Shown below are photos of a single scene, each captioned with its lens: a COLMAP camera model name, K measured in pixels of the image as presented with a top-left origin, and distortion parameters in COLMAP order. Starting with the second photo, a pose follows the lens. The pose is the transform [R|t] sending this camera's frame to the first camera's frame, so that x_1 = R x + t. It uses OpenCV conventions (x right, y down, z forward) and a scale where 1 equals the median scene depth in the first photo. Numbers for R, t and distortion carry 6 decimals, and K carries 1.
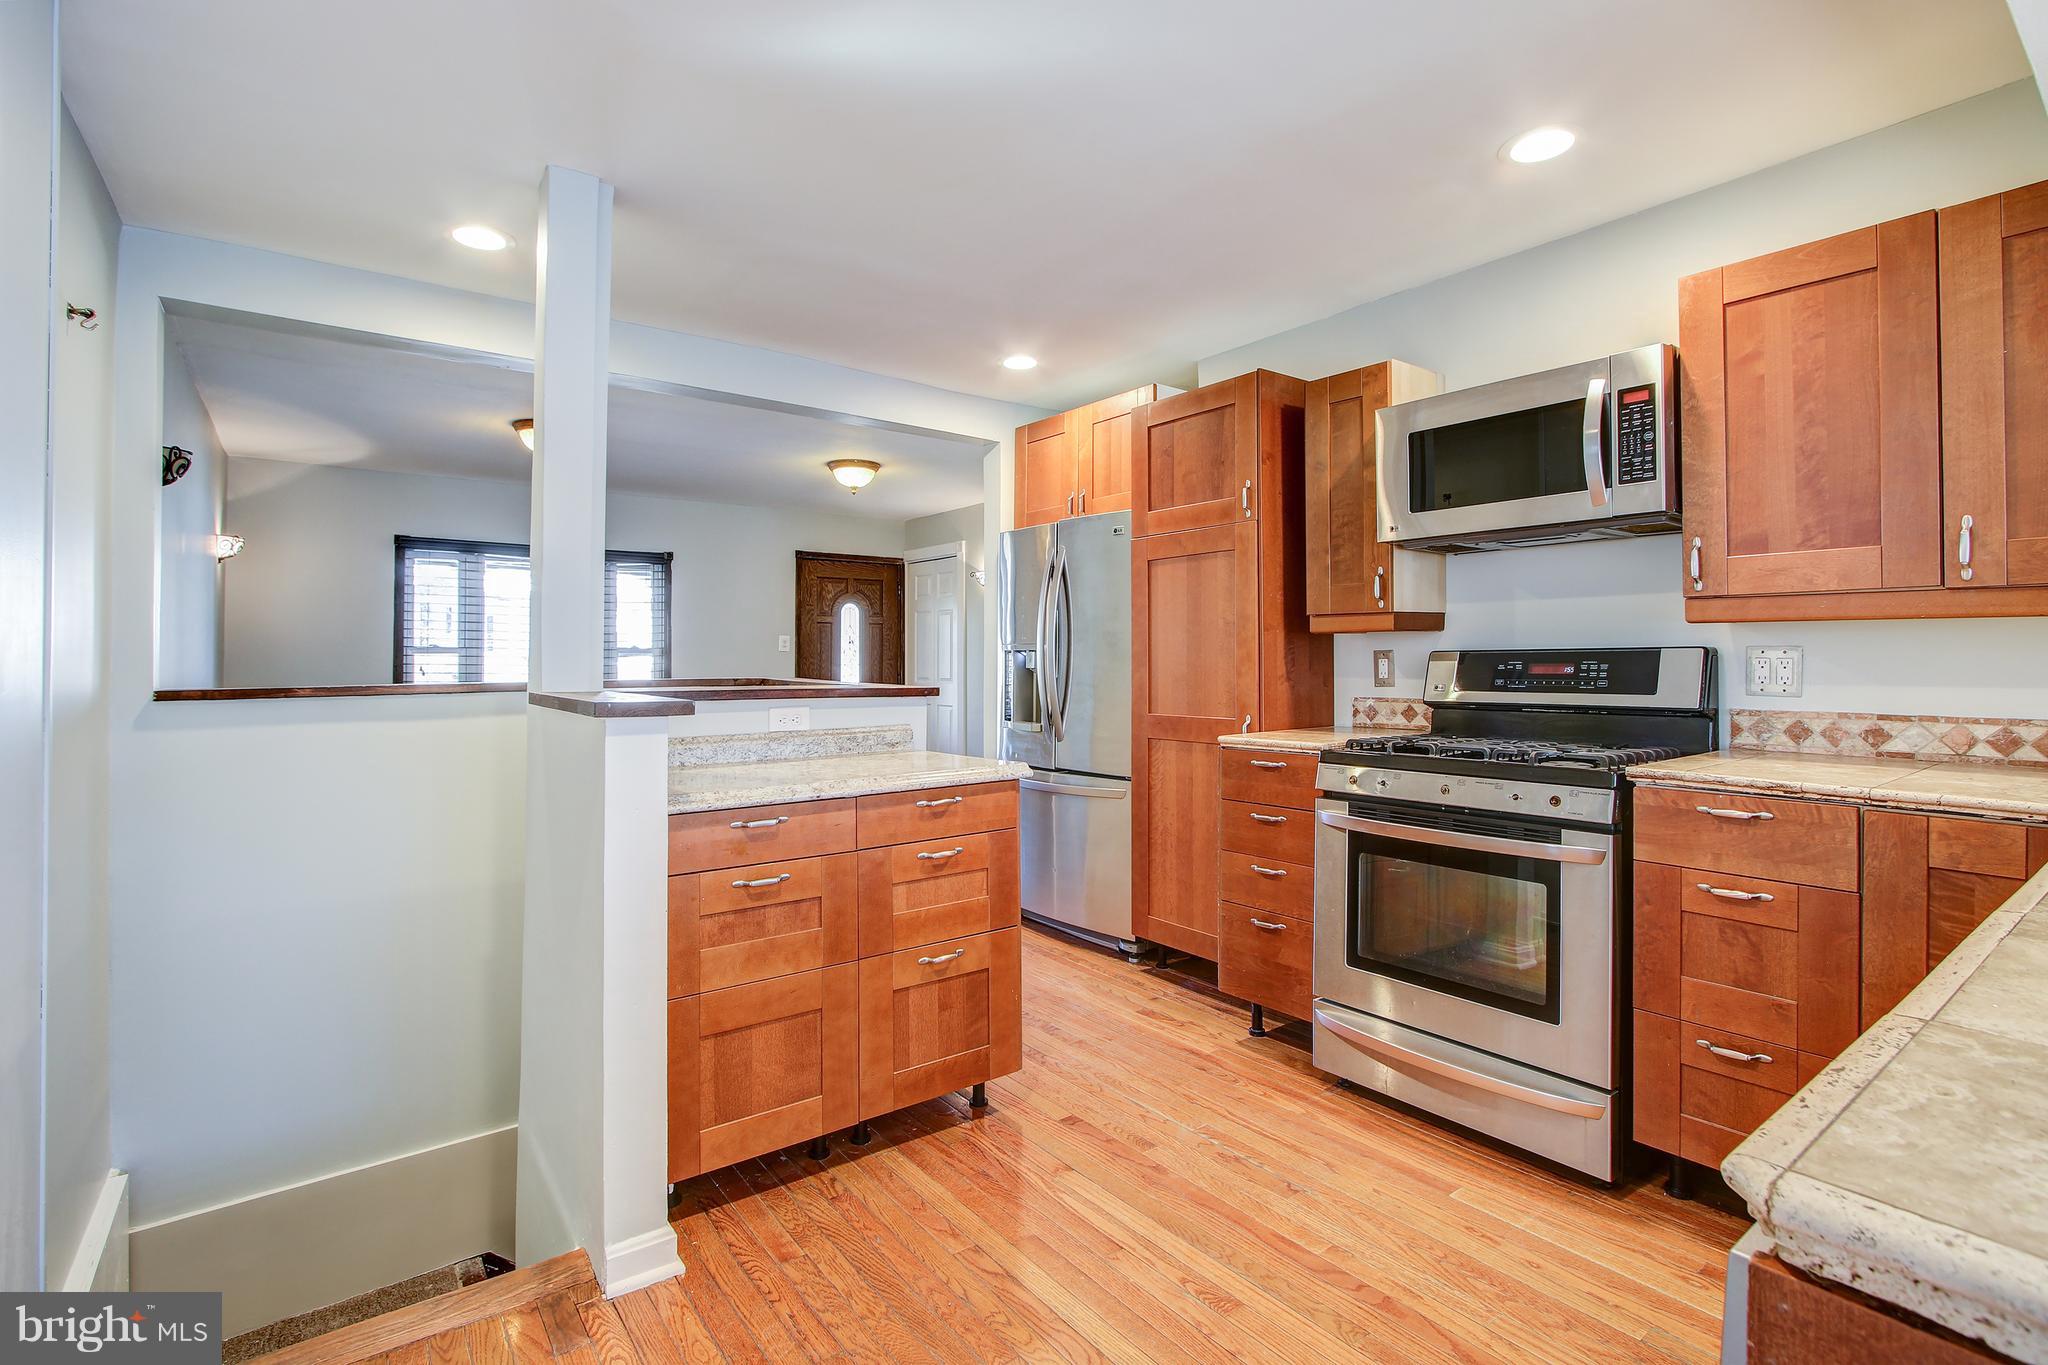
lens RADIAL K [[966.0, 0, 1023.5], [0, 966.0, 650.0], [0, 0, 1]] dist [-0.006924, 0.000515]
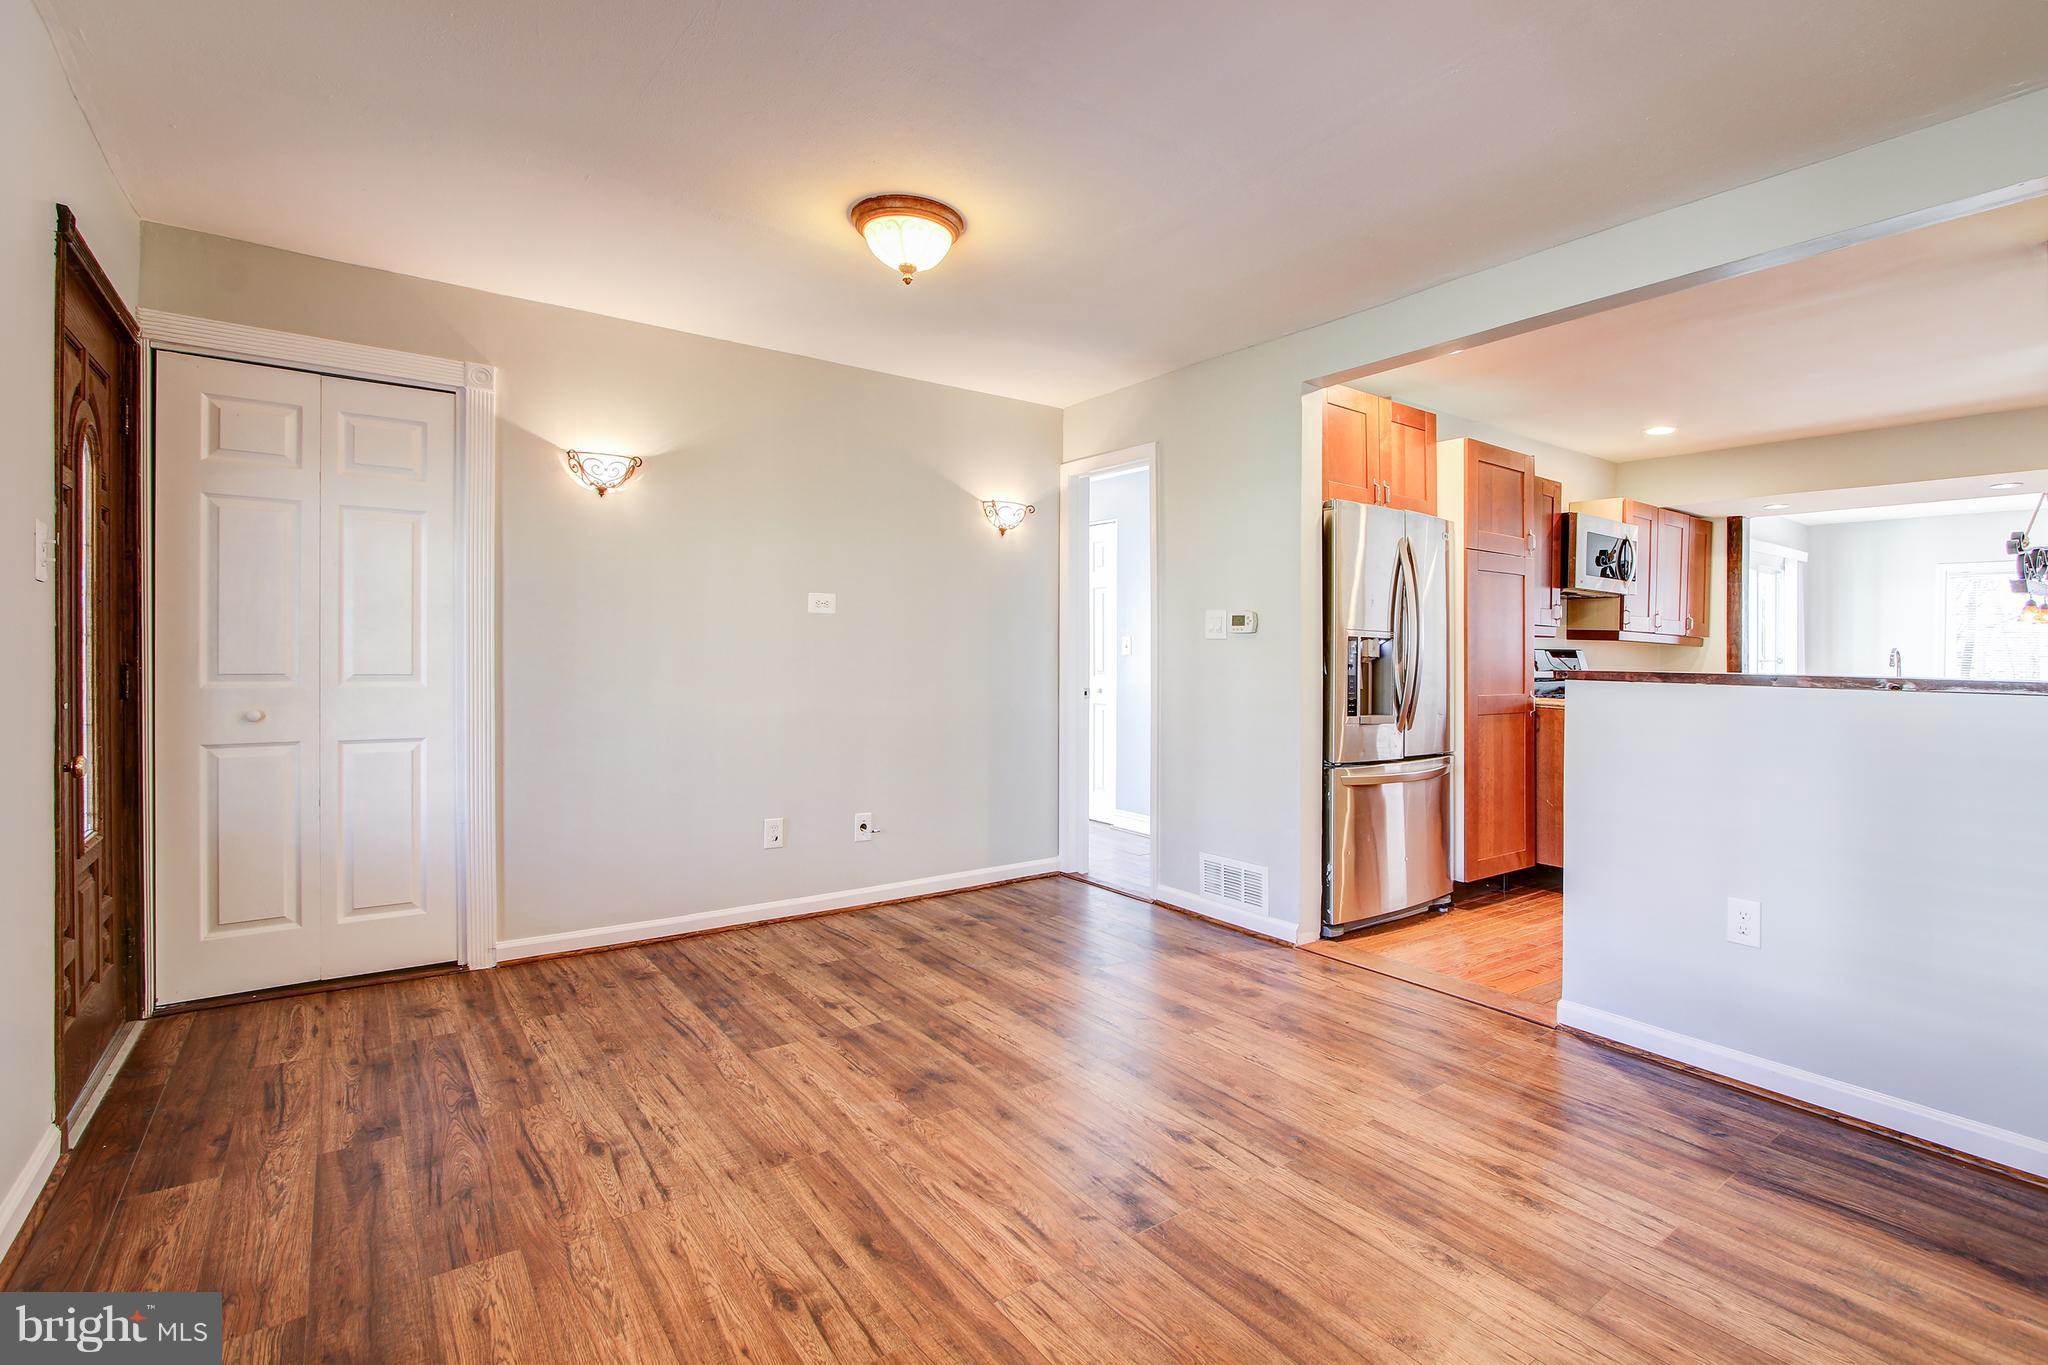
lens RADIAL K [[955.9, 0, 1105.2], [0, 955.9, 648.6], [0, 0, 1]] dist [-0.010541, 0.000456]
pose [[-0.033987, 0.010718, 0.999365, -1.418515], [-0.023092, 0.999667, -0.011507, 0.043587], [-0.999155, -0.023469, -0.033728, 2.025962]]
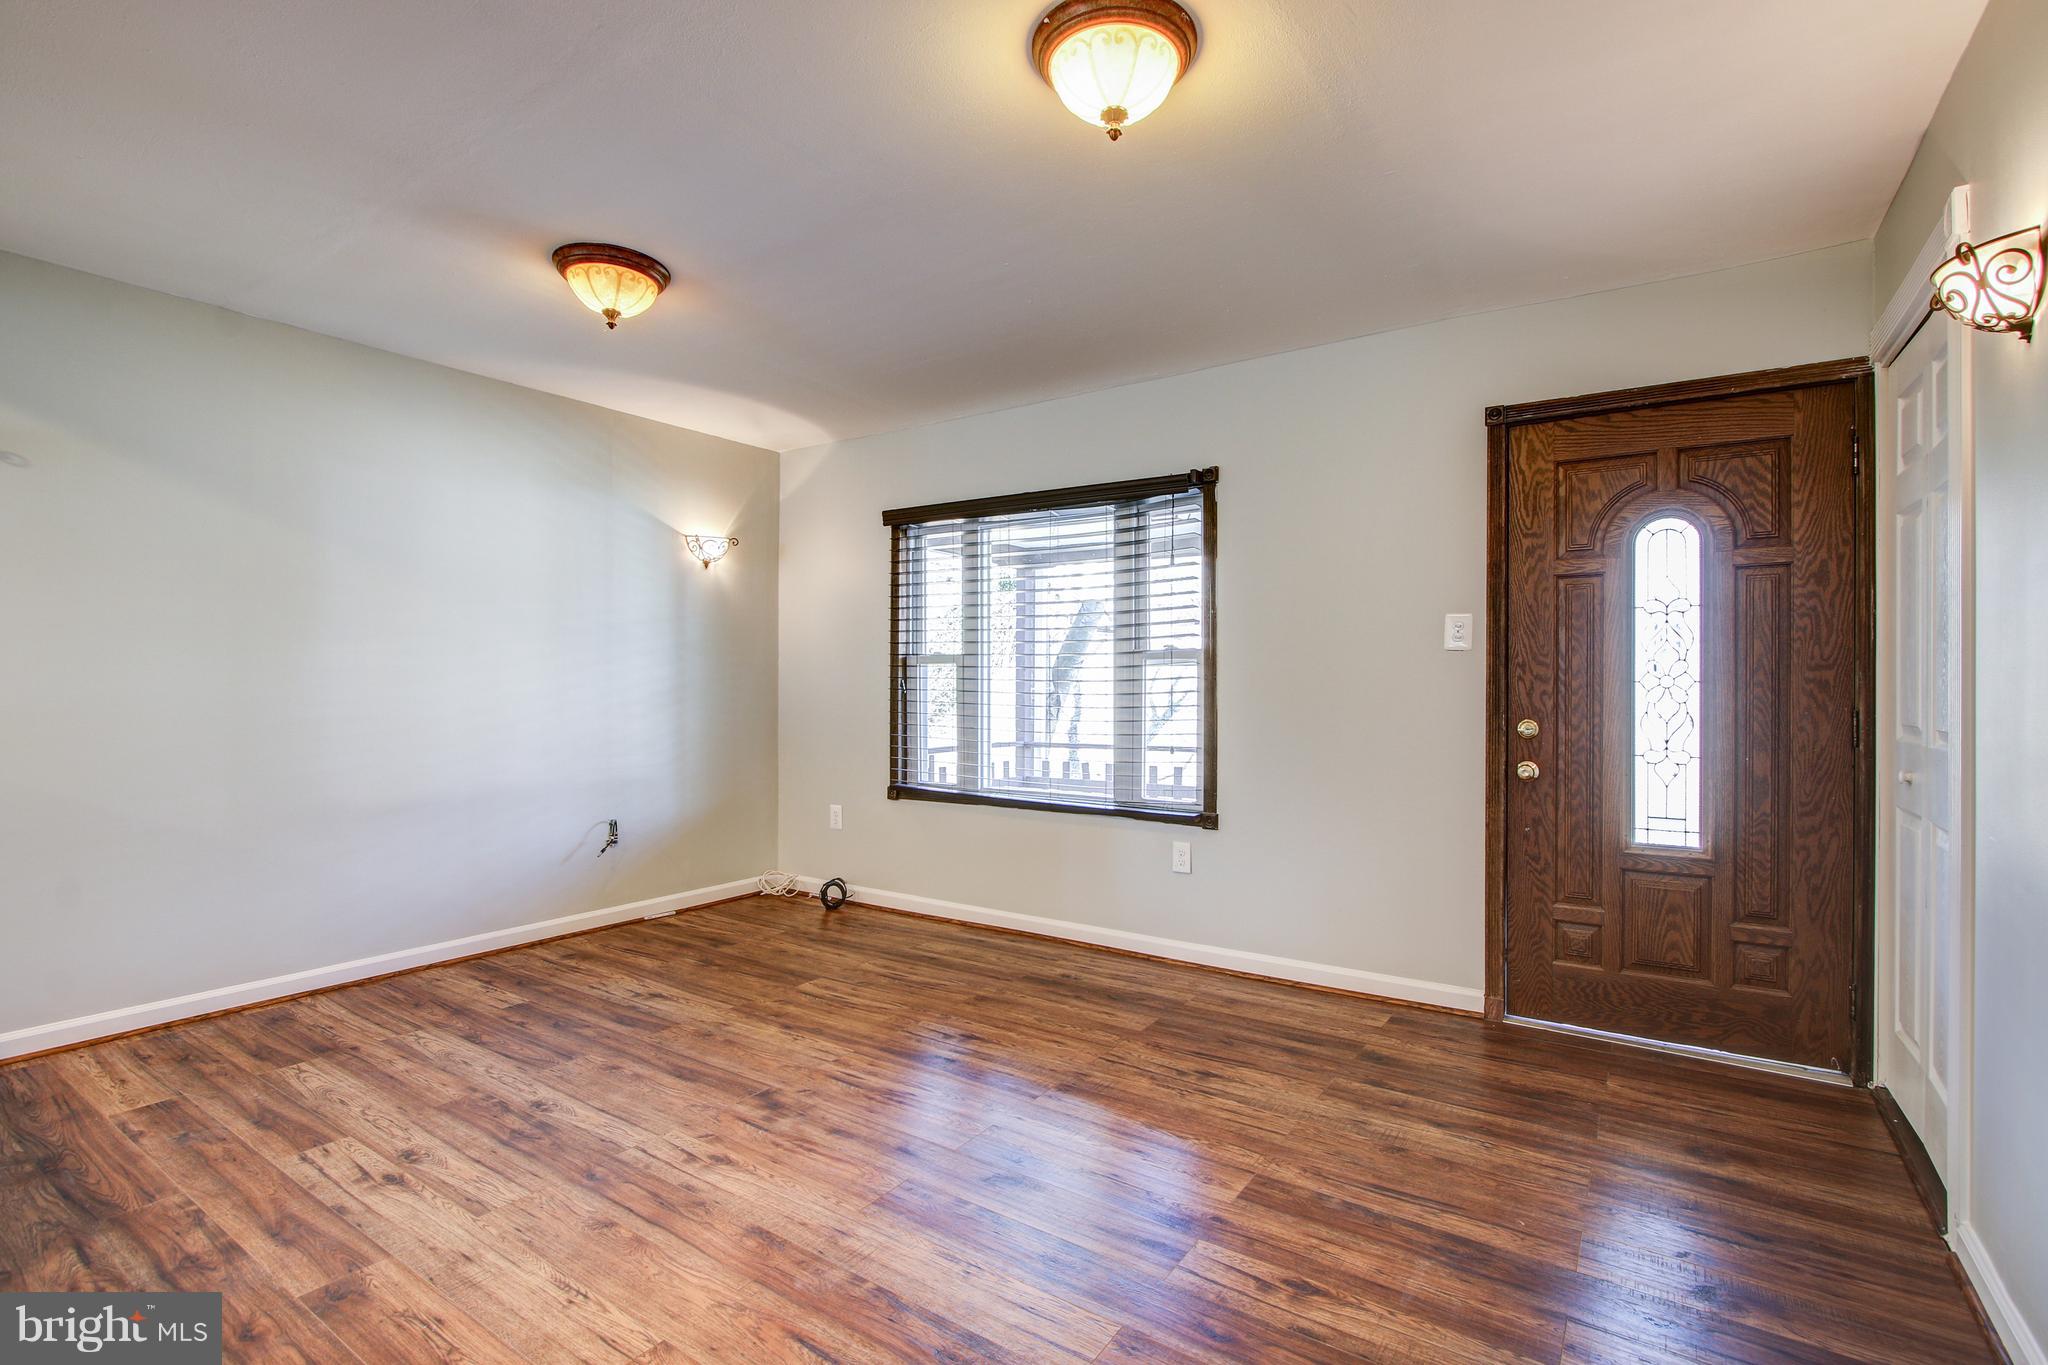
lens RADIAL K [[932.4, 0, 1048.2], [0, 932.4, 681.8], [0, 0, 1]] dist [-0.013713, 0.000337]
pose [[0.333523, 0.002554, -0.942738, 0.229970], [0.003785, 0.999985, 0.004048, 0.037224], [0.942734, -0.004919, 0.333508, 1.926898]]
